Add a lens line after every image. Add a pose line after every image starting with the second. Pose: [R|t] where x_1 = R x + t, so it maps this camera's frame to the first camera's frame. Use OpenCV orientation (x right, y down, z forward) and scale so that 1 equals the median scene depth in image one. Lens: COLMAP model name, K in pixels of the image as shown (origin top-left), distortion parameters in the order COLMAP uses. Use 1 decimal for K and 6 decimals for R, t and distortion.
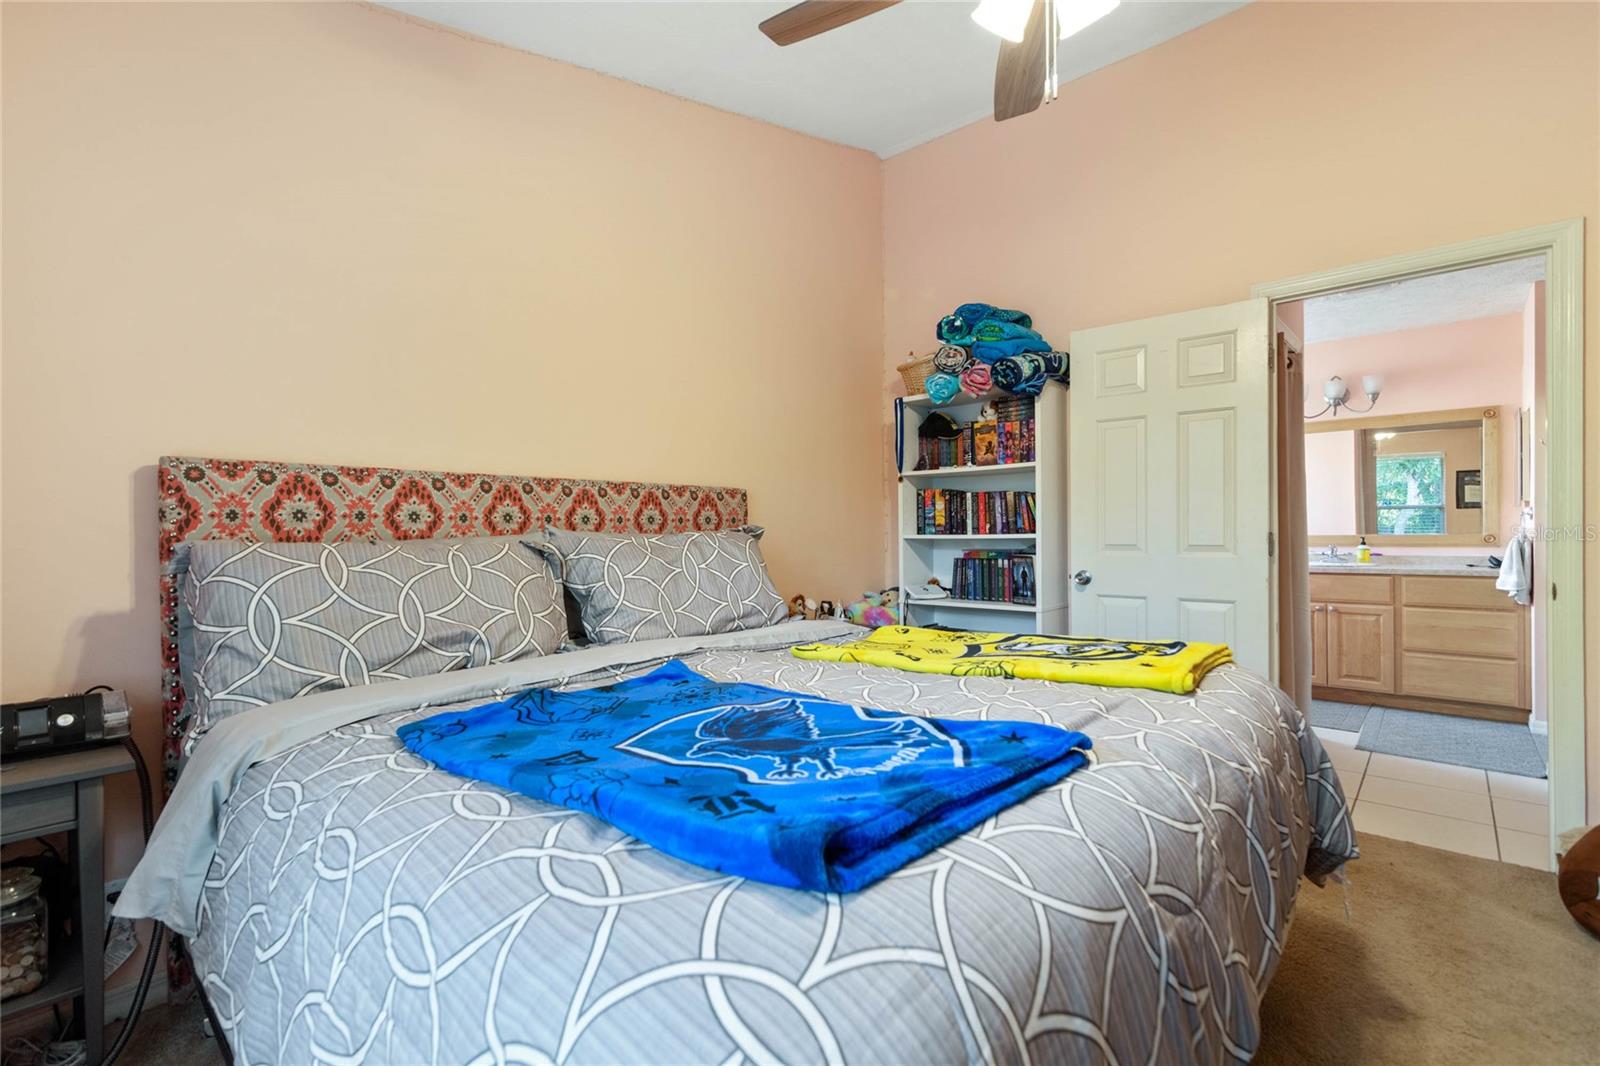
lens RADIAL K [[720.8, 0, 792.9], [0, 720.8, 529.5], [0, 0, 1]] dist [0.002037, 0.000180]
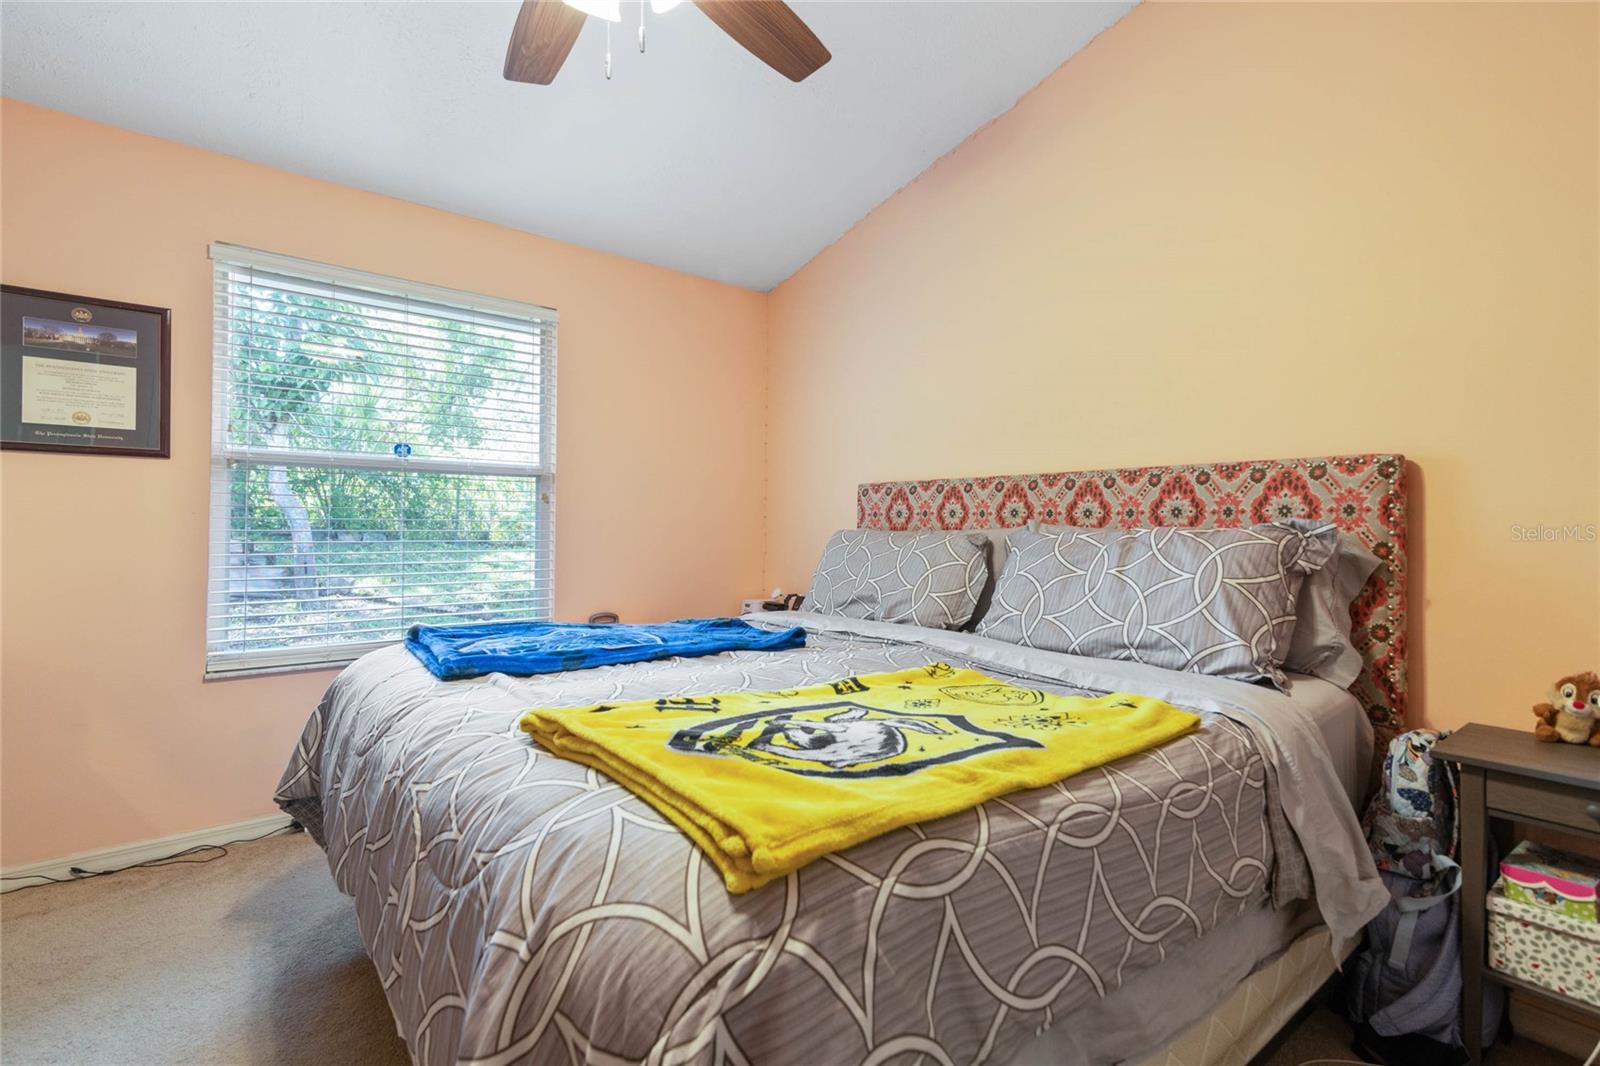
lens RADIAL K [[720.8, 0, 794.1], [0, 720.8, 528.2], [0, 0, 1]] dist [0.002037, 0.000180]
pose [[-0.166675, 0.008336, -0.985977, 0.670723], [-0.005067, 0.999944, 0.009311, -0.001311], [0.985999, 0.006548, -0.166623, 0.748844]]
